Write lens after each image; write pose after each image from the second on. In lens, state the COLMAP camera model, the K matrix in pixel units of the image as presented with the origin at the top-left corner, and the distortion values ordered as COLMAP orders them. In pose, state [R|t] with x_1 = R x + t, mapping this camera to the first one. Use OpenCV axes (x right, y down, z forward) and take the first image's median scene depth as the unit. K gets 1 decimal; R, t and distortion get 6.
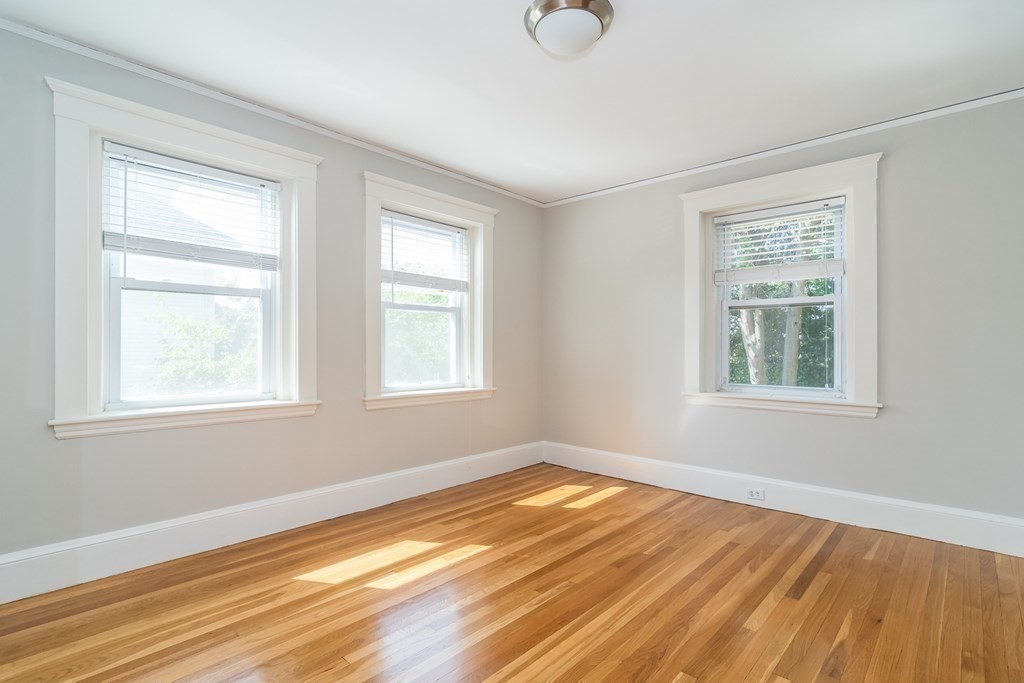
lens RADIAL K [[495.8, 0, 518.8], [0, 495.8, 341.1], [0, 0, 1]] dist [-0.004420, 0.000759]
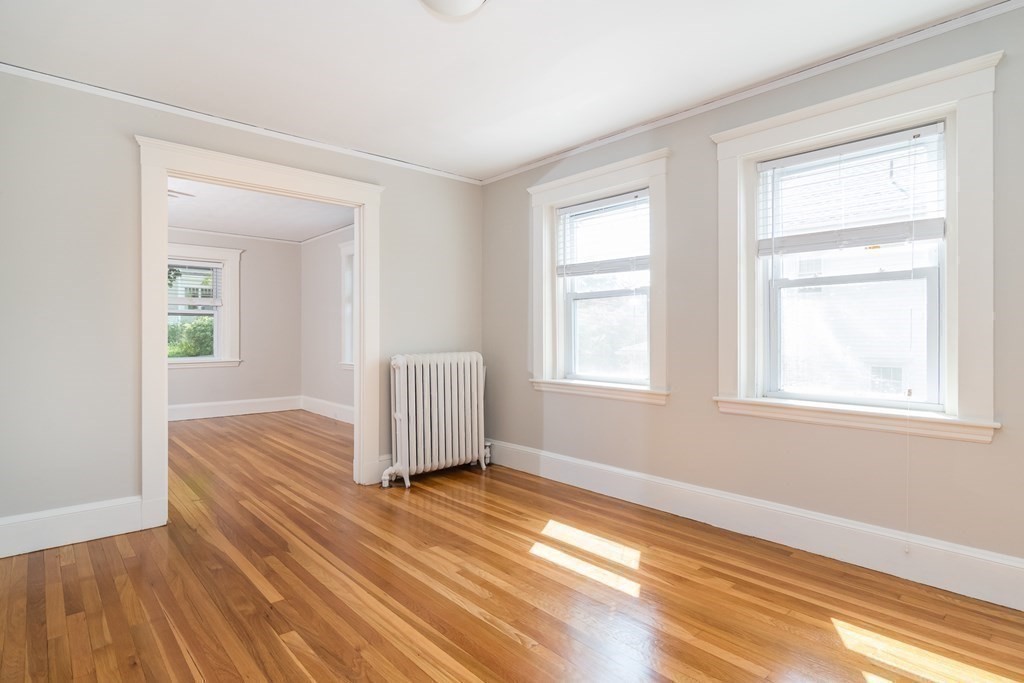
lens RADIAL K [[535.9, 0, 520.2], [0, 535.9, 340.3], [0, 0, 1]] dist [0.002441, -0.000801]
pose [[-0.088575, -0.004153, -0.996061, 0.703261], [0.004566, 0.999979, -0.004576, 0.020217], [0.996059, -0.004953, -0.088555, 0.803085]]
